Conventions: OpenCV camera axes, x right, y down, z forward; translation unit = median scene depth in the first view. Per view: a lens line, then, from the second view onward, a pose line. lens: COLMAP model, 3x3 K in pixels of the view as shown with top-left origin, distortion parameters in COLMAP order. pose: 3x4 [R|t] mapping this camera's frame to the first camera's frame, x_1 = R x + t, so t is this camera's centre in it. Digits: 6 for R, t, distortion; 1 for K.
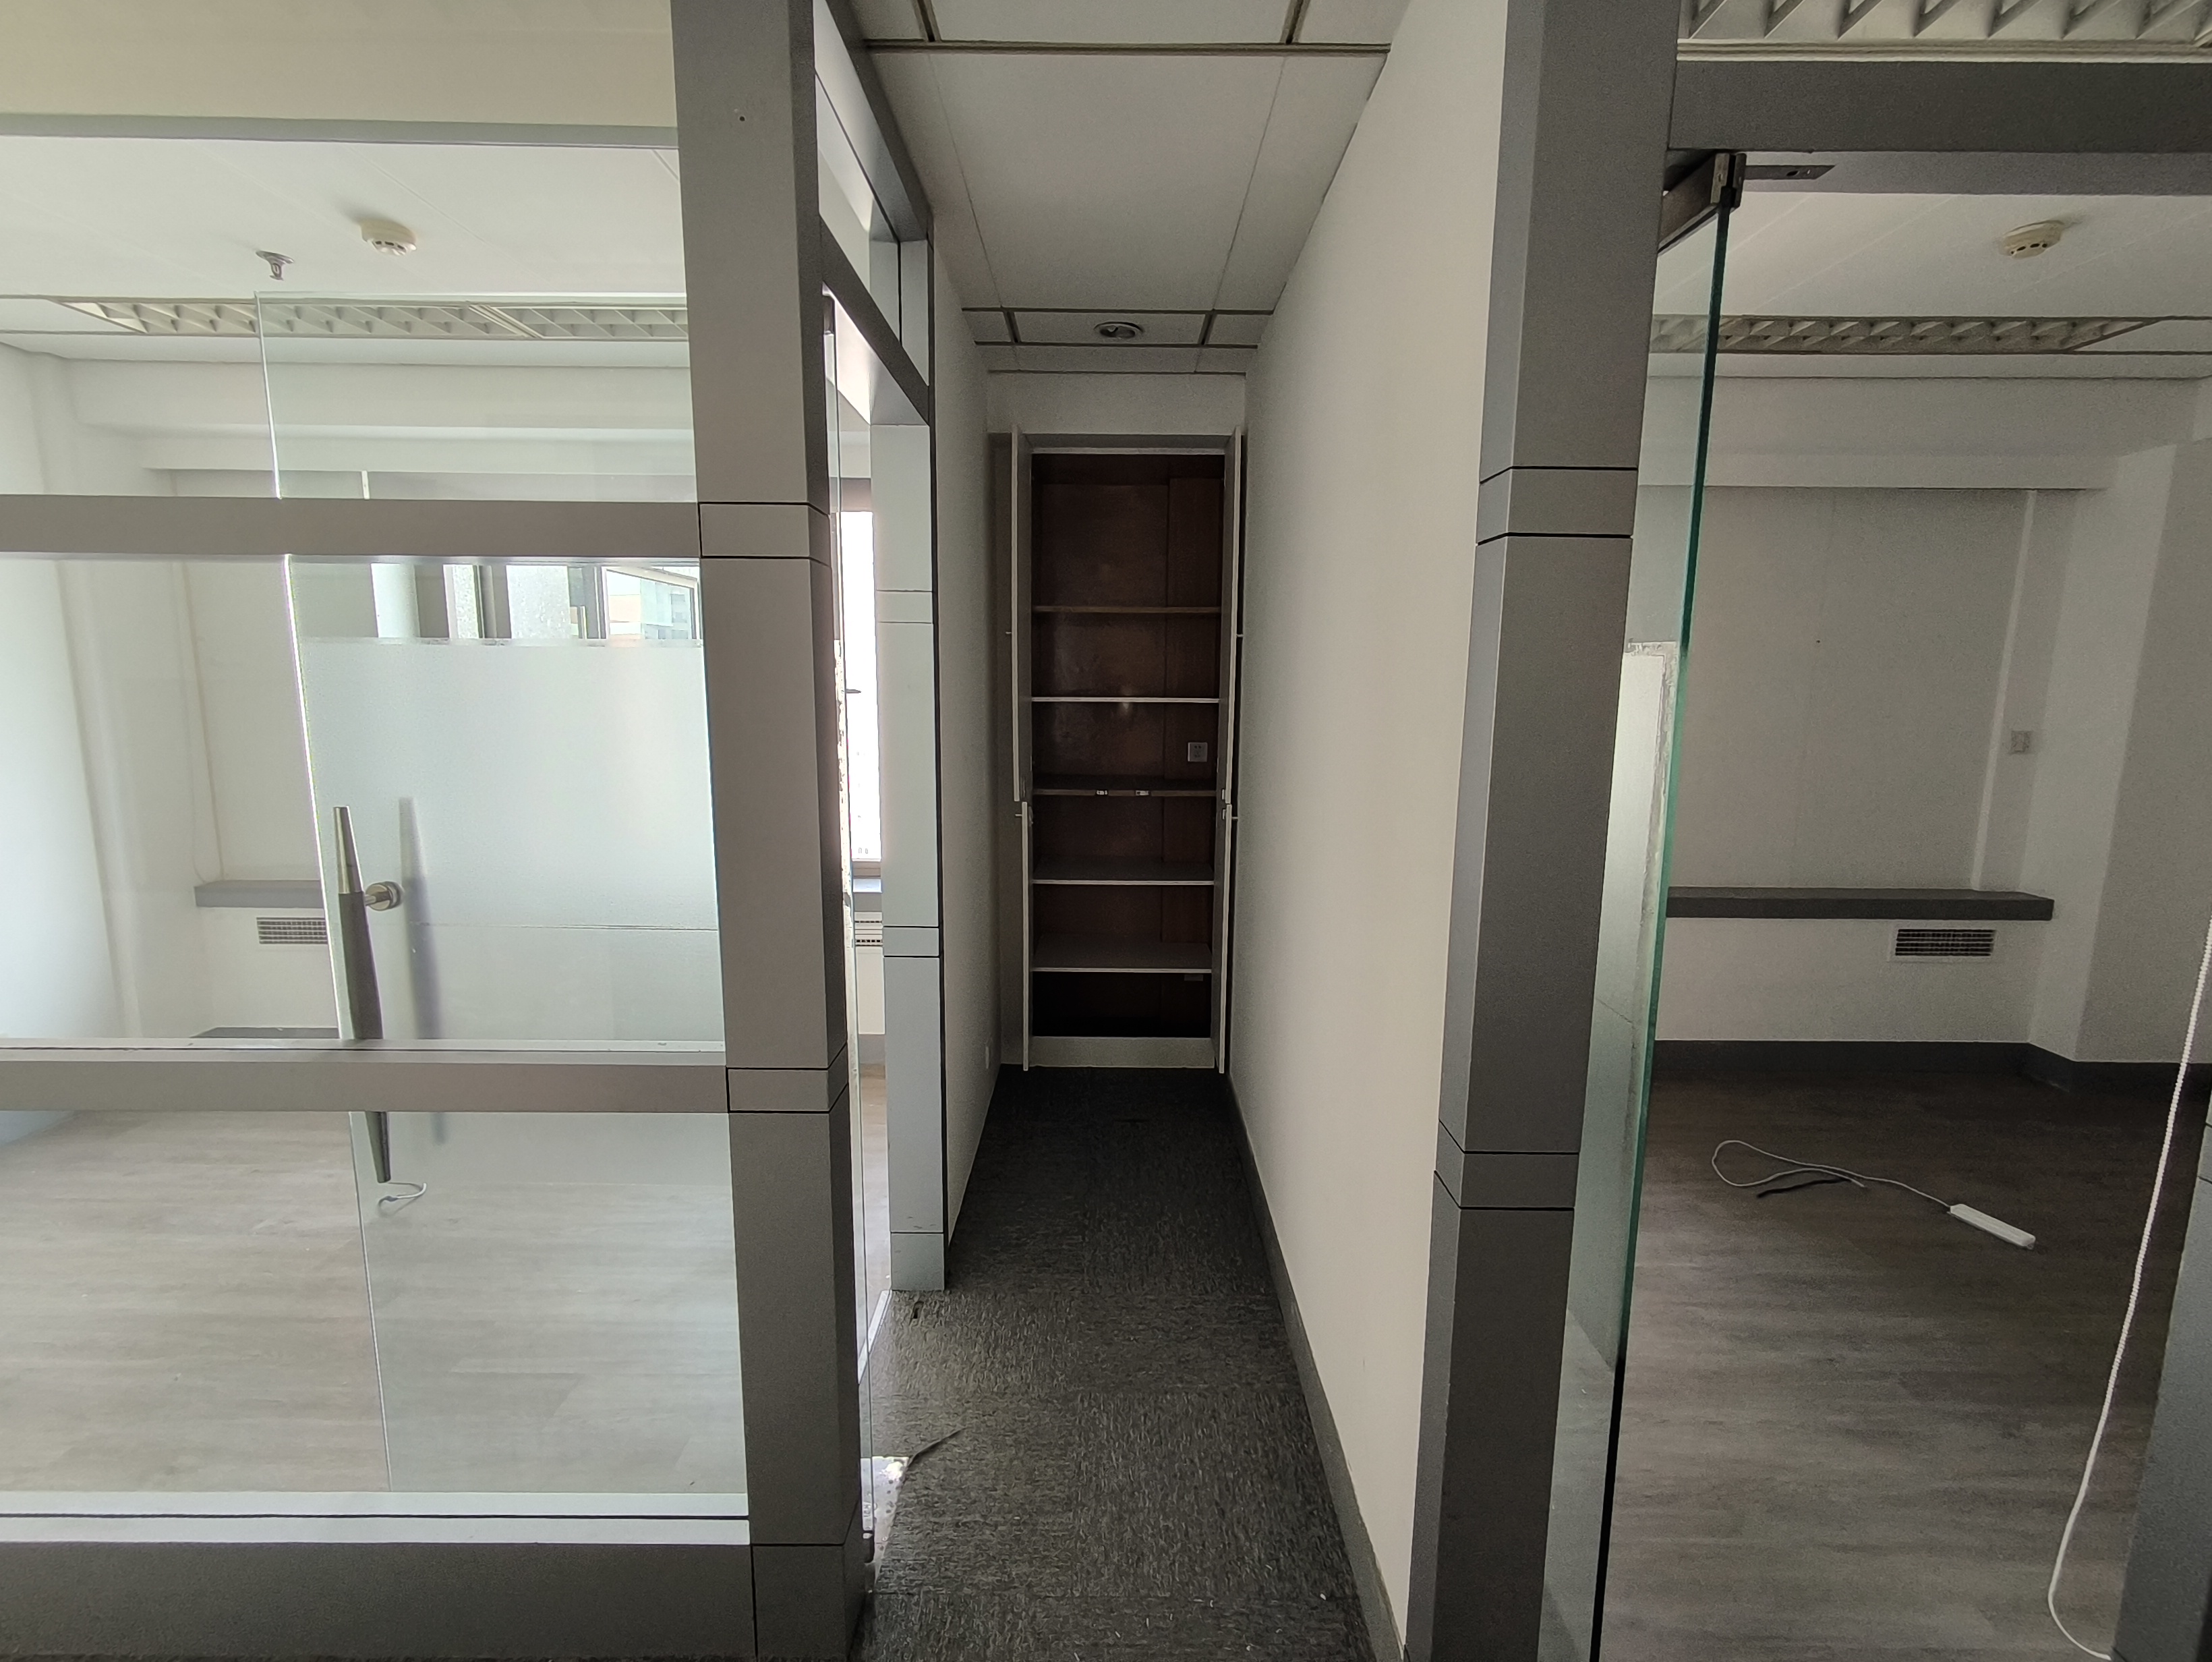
lens RADIAL K [[1017.6, 0, 1106.0], [0, 1017.6, 831.0], [0, 0, 1]] dist [0.013203, 0.000104]
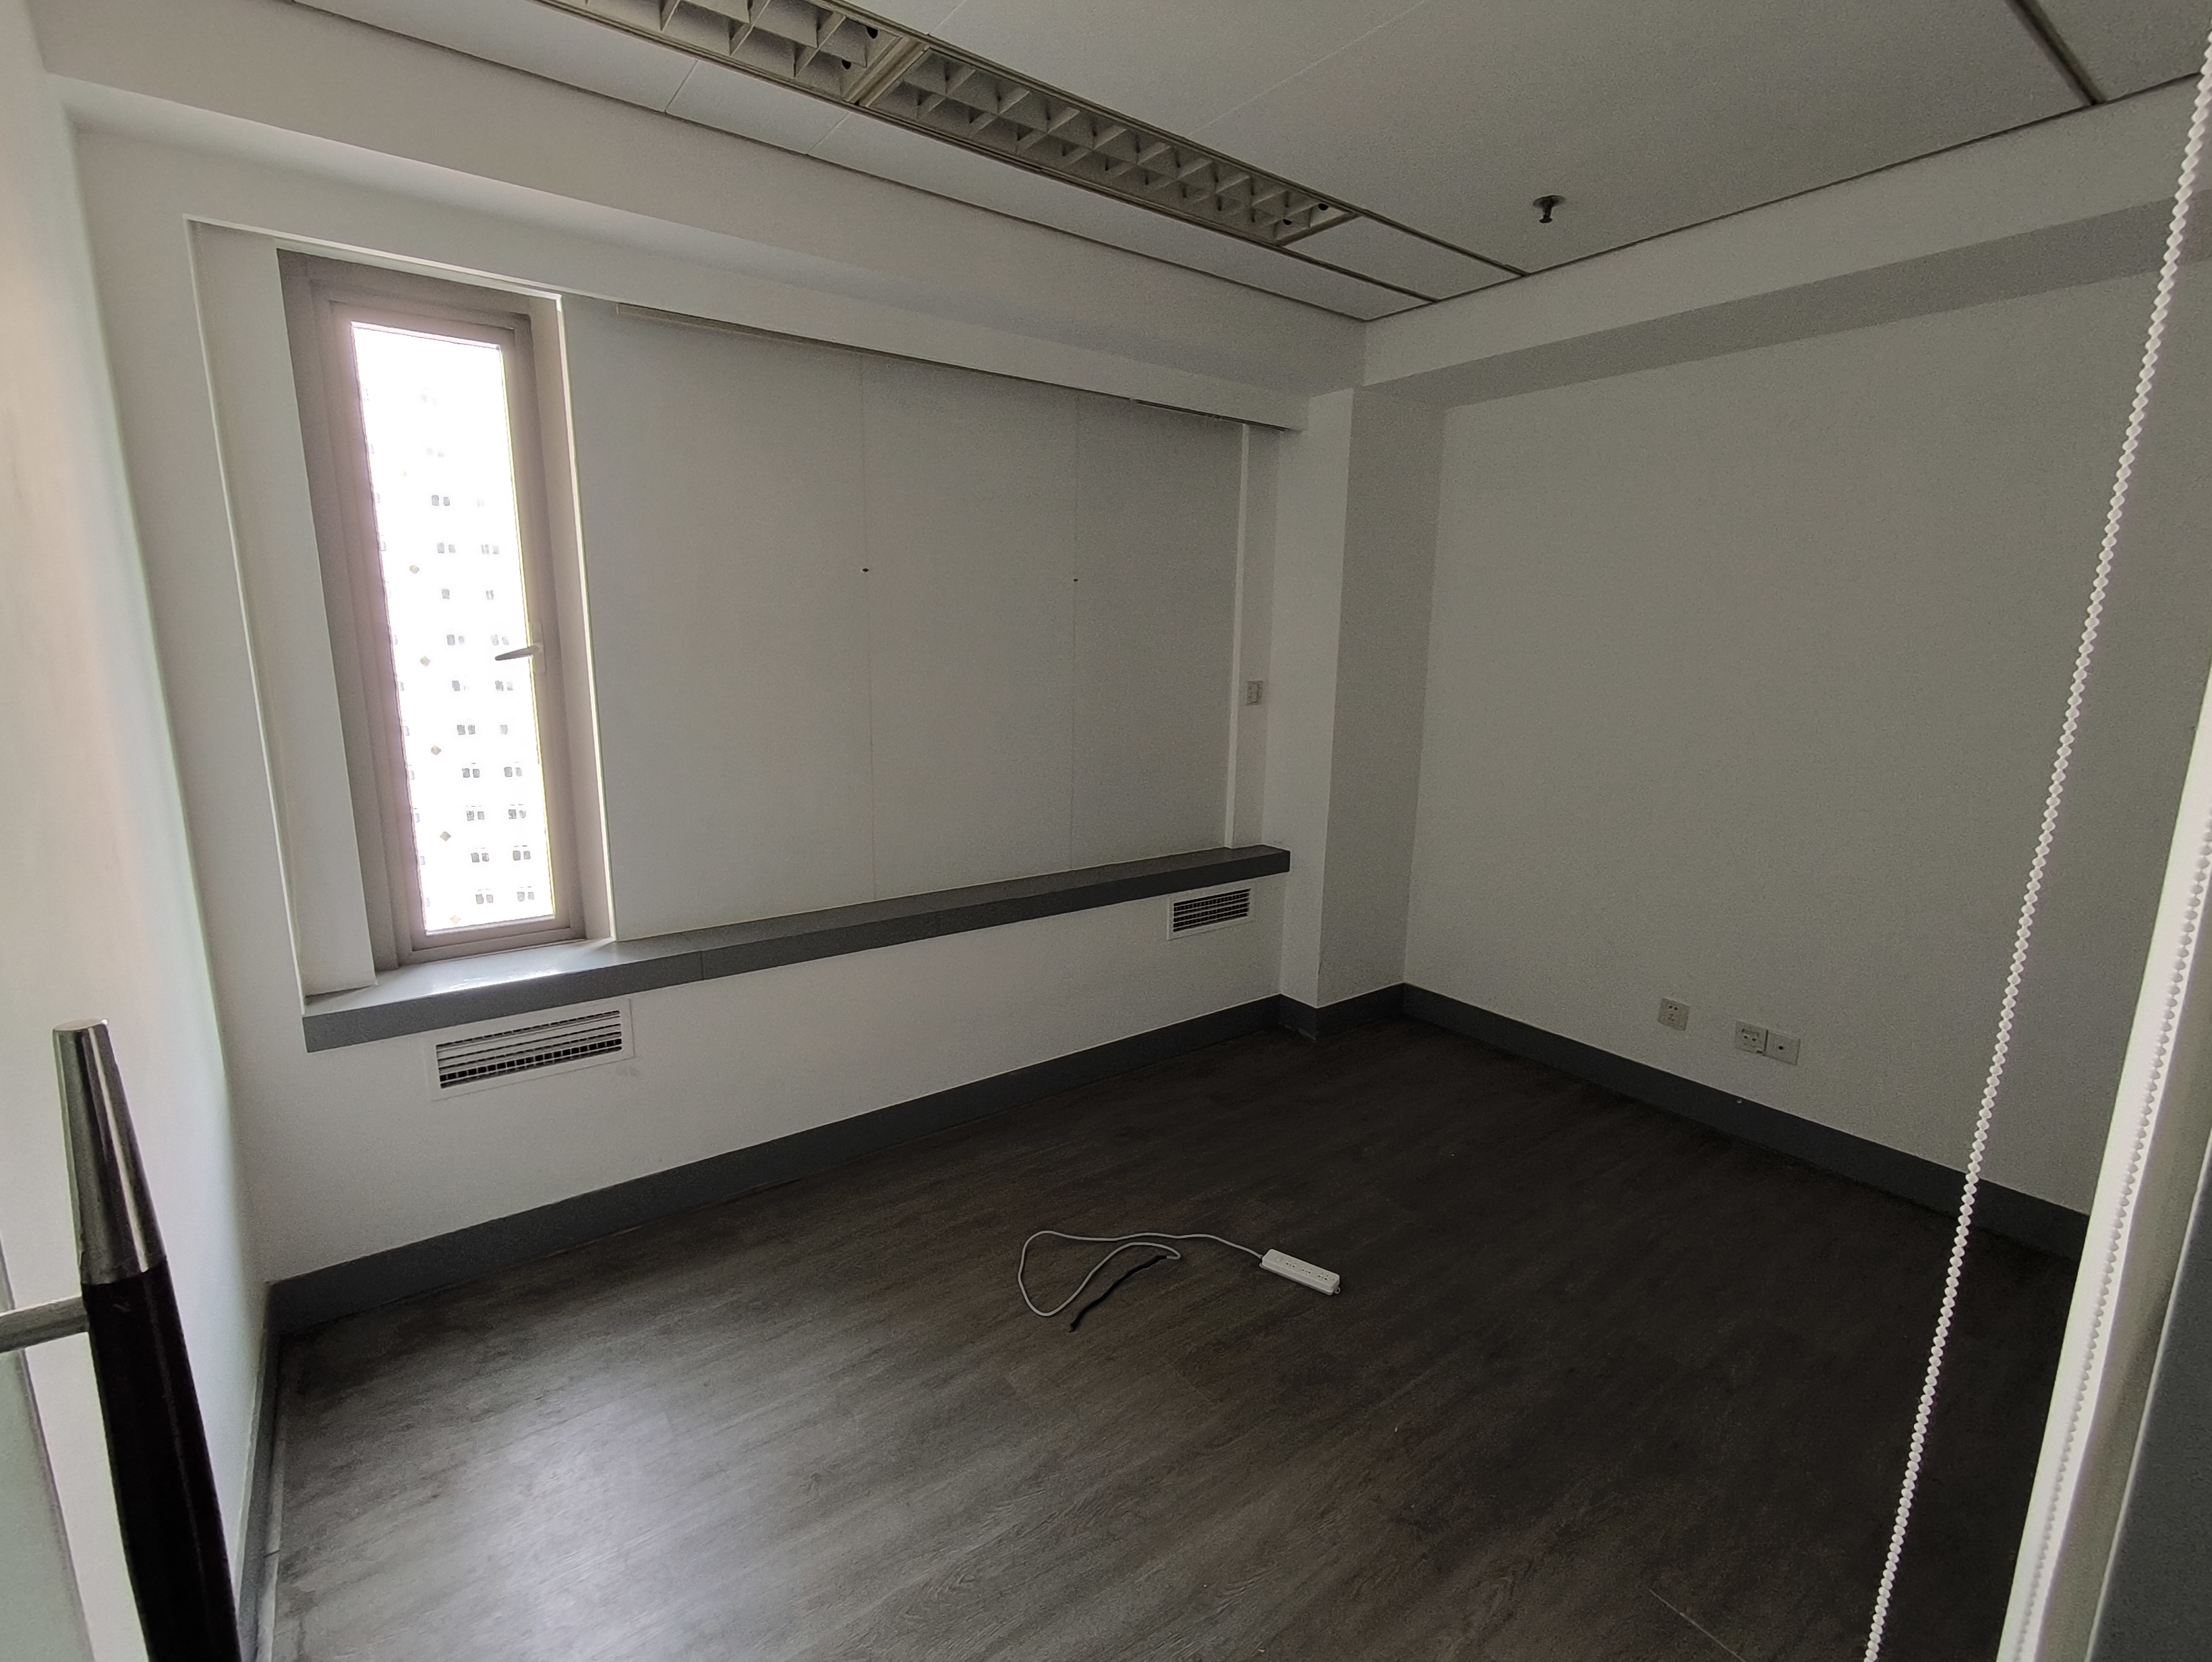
lens RADIAL K [[1017.6, 0, 1106.0], [0, 1017.6, 831.0], [0, 0, 1]] dist [0.013203, 0.000104]
pose [[0.806982, -0.110719, 0.580105, 0.232343], [0.083728, 0.993796, 0.073202, -0.043090], [-0.584611, -0.010501, 0.811246, 0.339997]]
